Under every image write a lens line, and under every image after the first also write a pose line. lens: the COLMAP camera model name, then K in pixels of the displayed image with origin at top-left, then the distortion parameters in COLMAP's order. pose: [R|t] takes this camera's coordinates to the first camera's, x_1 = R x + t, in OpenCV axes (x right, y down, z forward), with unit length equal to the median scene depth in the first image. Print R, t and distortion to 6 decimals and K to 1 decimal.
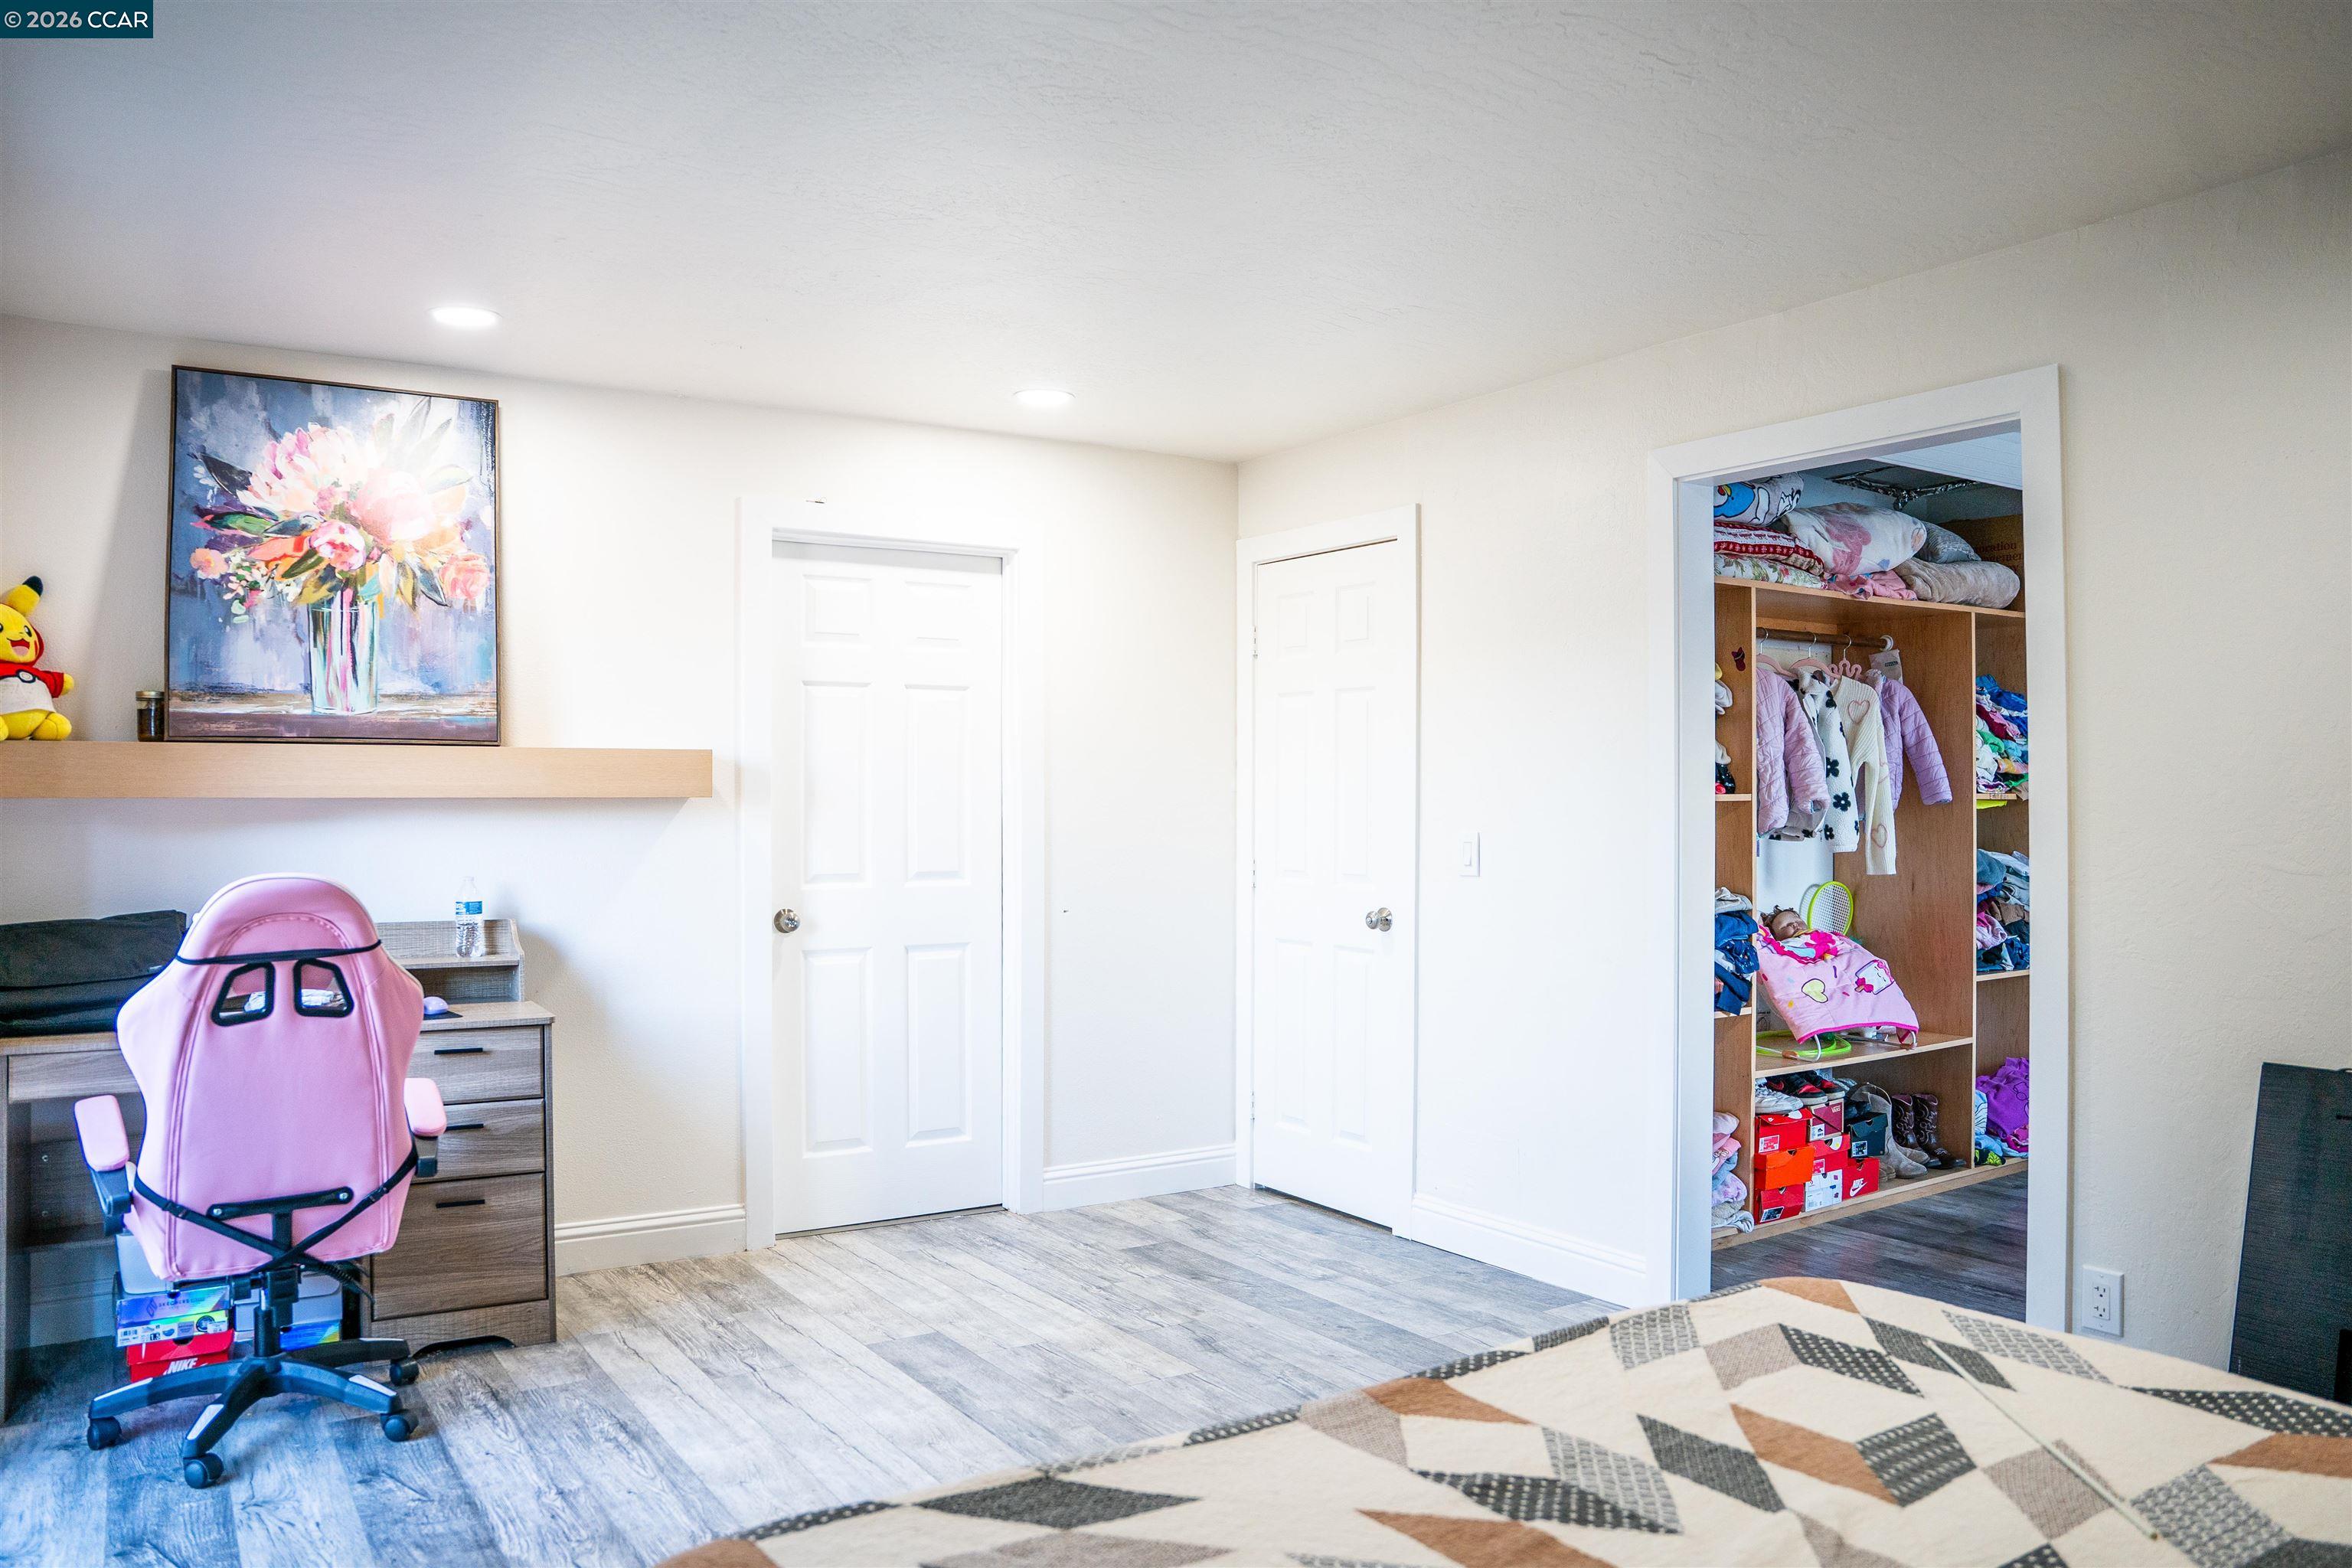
lens RADIAL K [[1730.1, 0, 1175.9], [0, 1730.1, 768.2], [0, 0, 1]] dist [-0.146141, 0.119386]
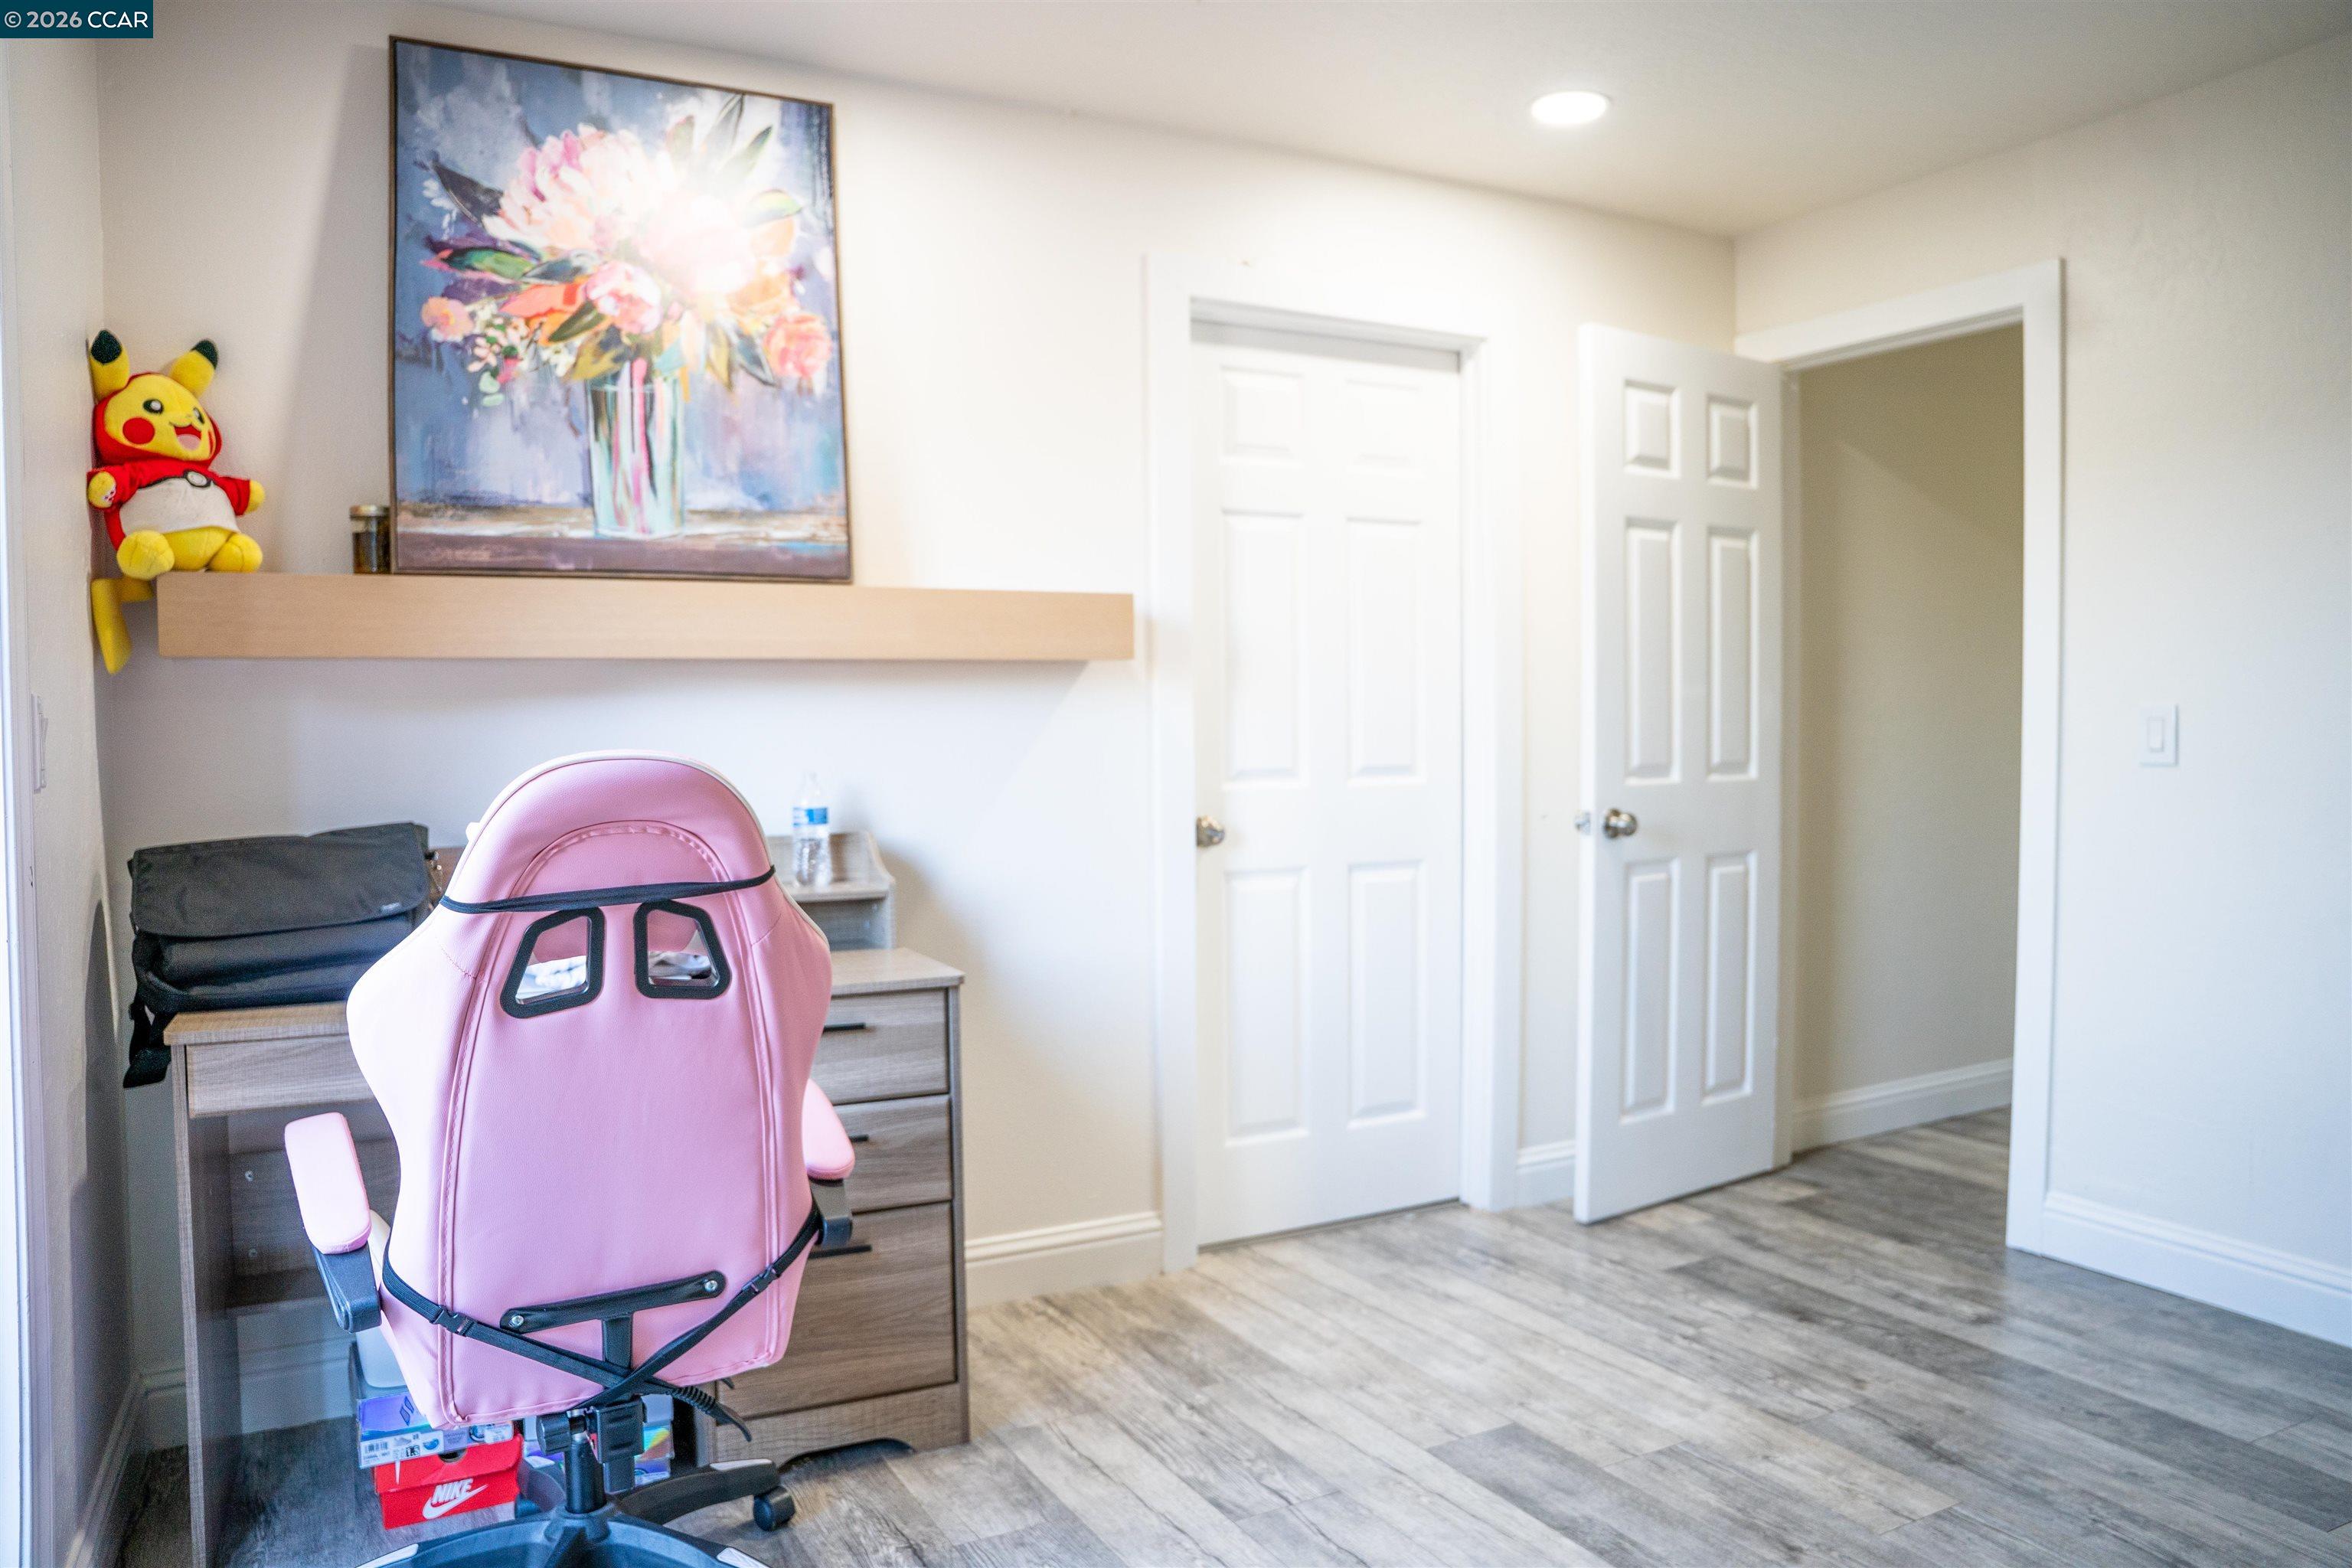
lens RADIAL K [[1676.3, 0, 1169.3], [0, 1676.3, 769.3], [0, 0, 1]] dist [-0.142871, 0.108566]
pose [[0.996428, -0.005688, -0.084253, -0.222928], [0.009818, 0.998766, 0.048680, 0.032448], [0.083872, -0.049334, 0.995255, 0.341189]]
